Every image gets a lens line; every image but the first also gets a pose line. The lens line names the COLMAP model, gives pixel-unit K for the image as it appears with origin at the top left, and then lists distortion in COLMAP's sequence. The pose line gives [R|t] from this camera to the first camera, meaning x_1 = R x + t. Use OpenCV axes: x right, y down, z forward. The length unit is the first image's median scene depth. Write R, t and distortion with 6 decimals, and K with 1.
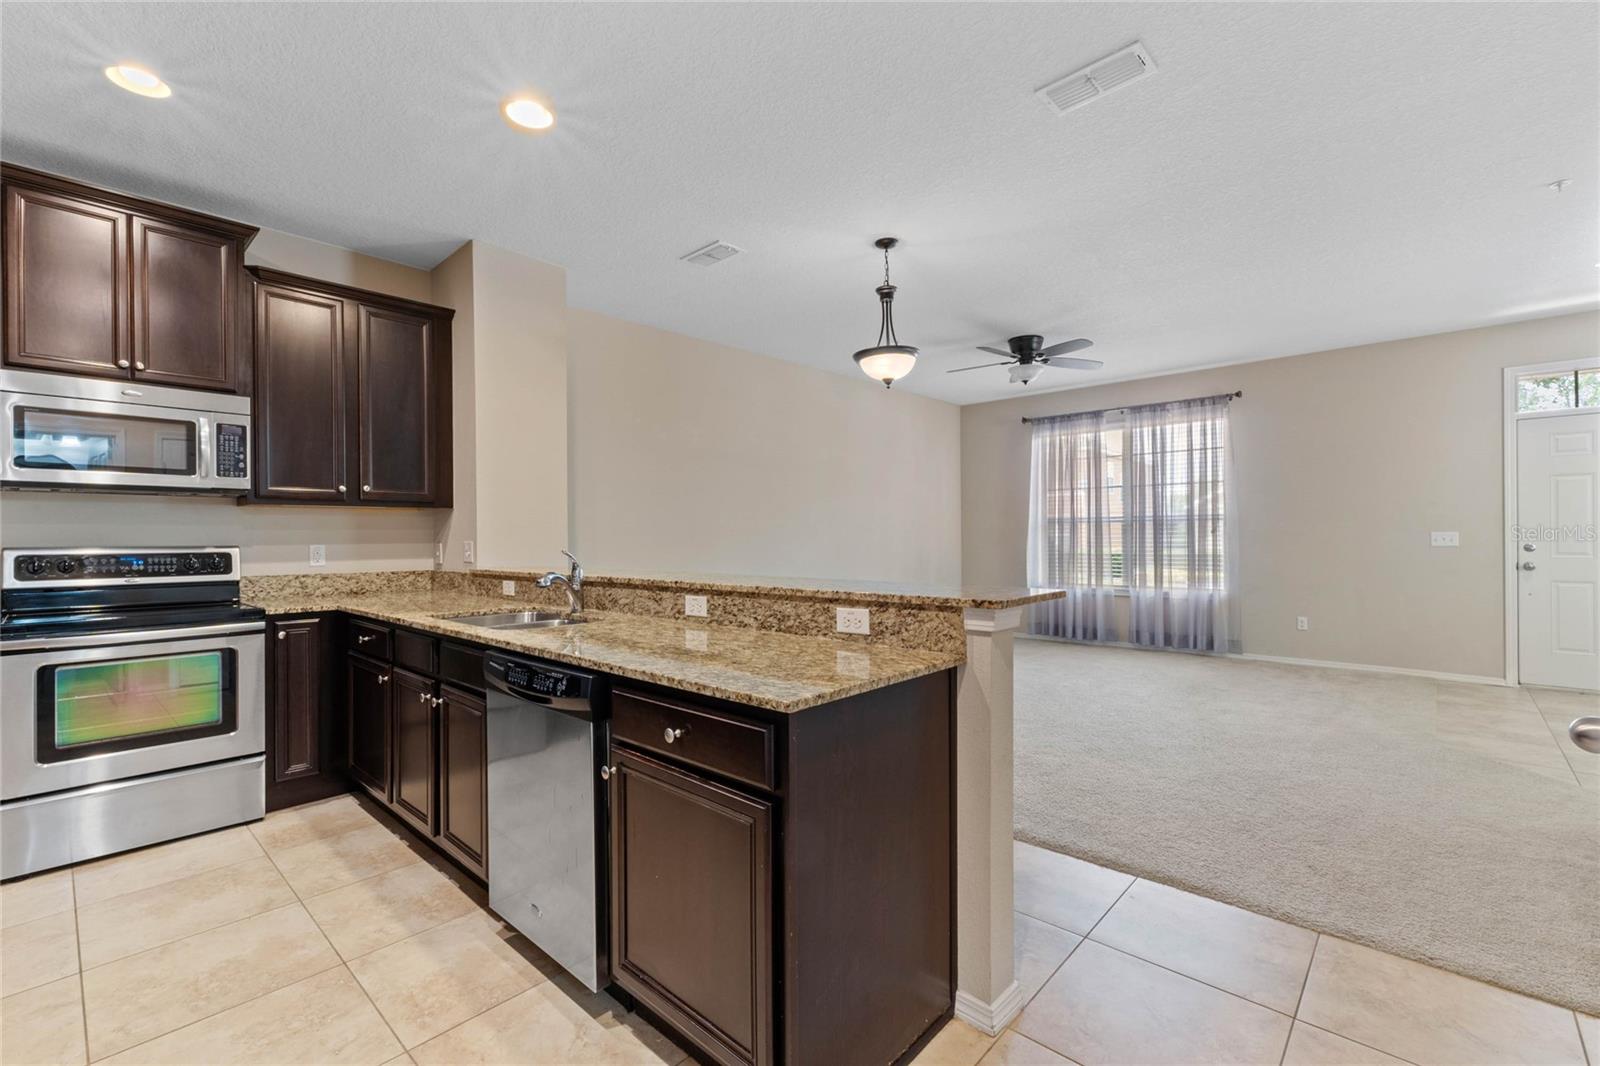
lens RADIAL K [[693.7, 0, 823.4], [0, 693.7, 532.8], [0, 0, 1]] dist [0.008544, 0.000184]
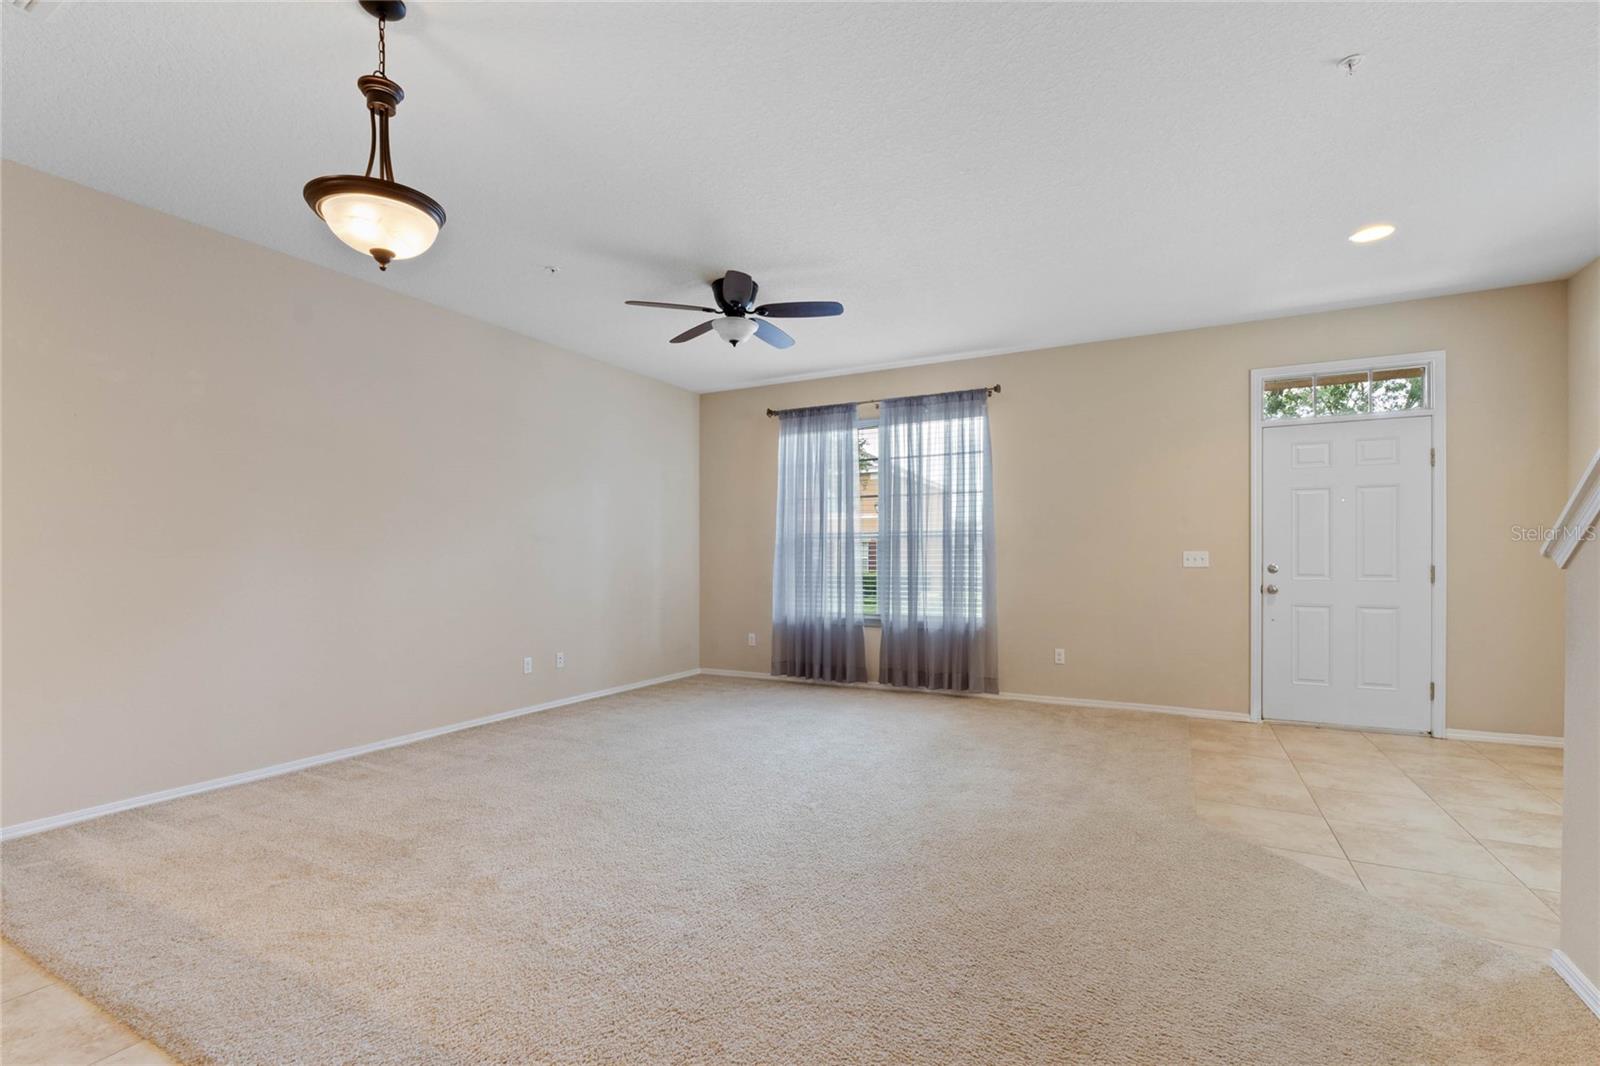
lens RADIAL K [[648.9, 0, 861.0], [0, 648.9, 558.4], [0, 0, 1]] dist [-0.001847, -0.000387]
pose [[0.960193, 0.007659, 0.279234, 0.208489], [-0.007694, 0.999970, -0.000971, 0.010251], [-0.279233, -0.001217, 0.960223, 0.272981]]
